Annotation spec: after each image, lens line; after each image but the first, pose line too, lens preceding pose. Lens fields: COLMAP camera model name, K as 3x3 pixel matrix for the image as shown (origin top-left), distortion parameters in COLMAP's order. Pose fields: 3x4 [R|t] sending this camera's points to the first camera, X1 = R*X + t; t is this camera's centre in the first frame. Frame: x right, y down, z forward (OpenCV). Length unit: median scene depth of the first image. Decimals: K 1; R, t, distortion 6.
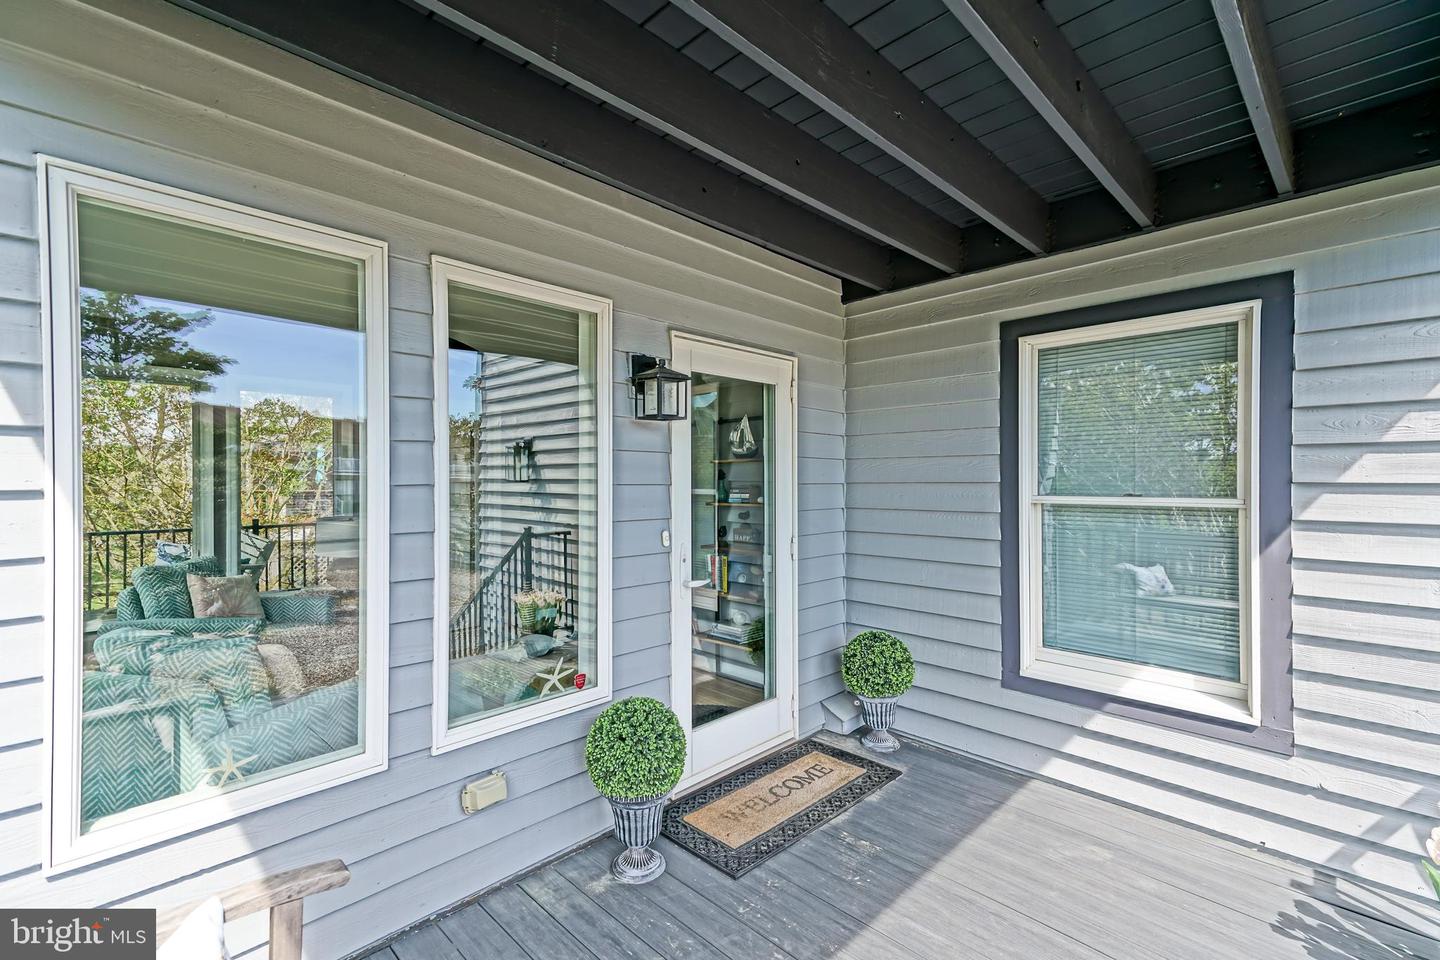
lens RADIAL K [[634.1, 0, 703.8], [0, 634.1, 460.9], [0, 0, 1]] dist [0.030915, -0.001029]
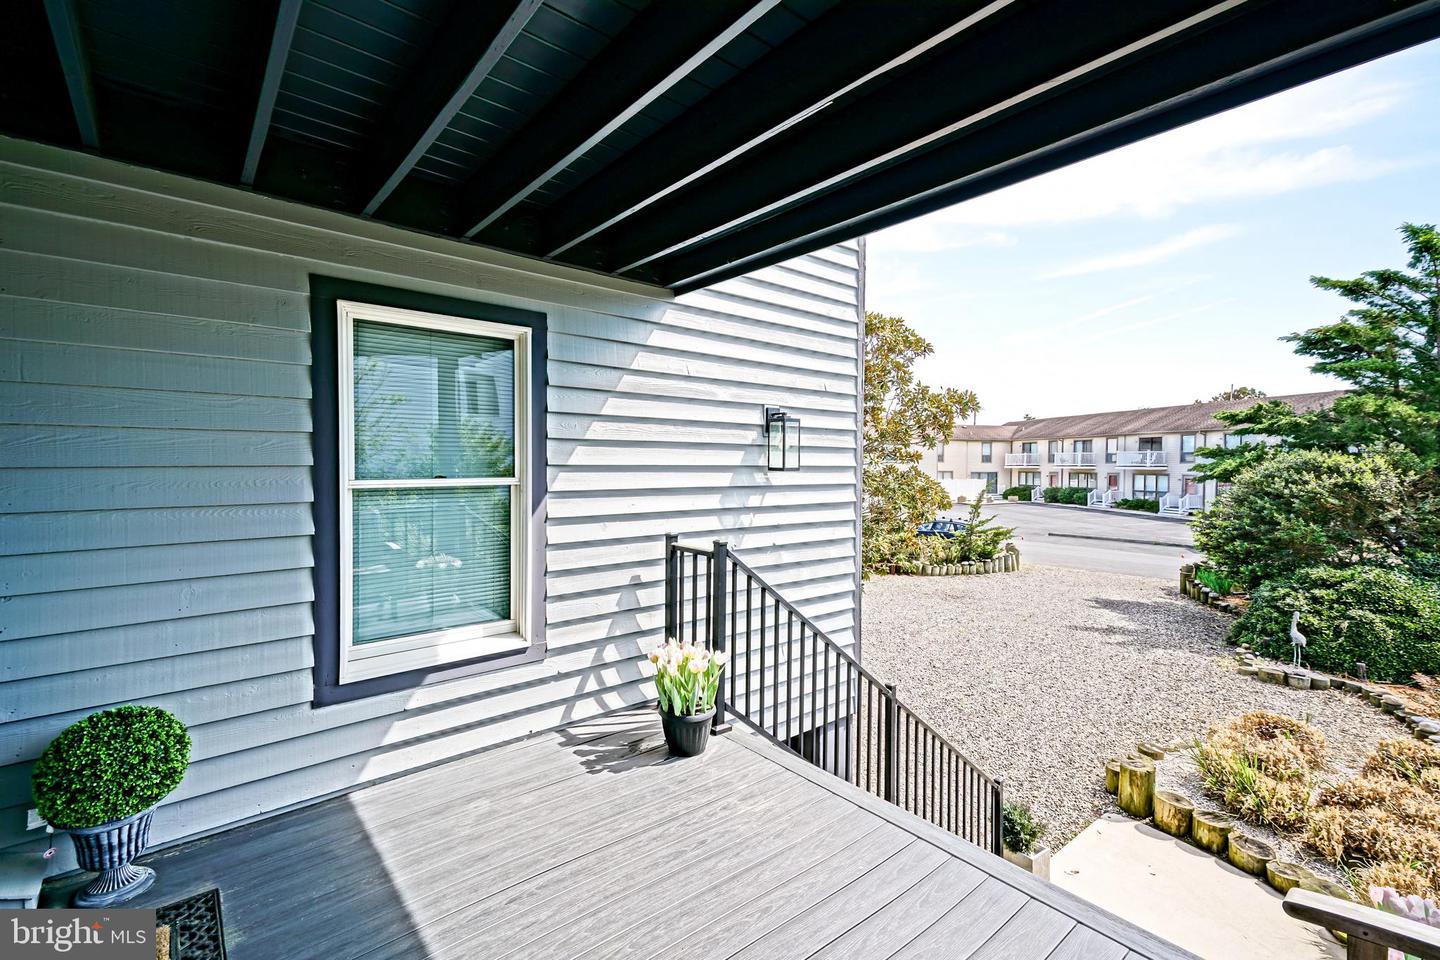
lens RADIAL K [[634.1, 0, 703.8], [0, 634.1, 460.9], [0, 0, 1]] dist [0.030915, -0.001029]
pose [[0.085829, 0.007355, 0.996283, -0.411863], [-0.029237, 0.999561, -0.004860, 0.020625], [-0.995881, -0.028712, 0.086006, 0.520860]]
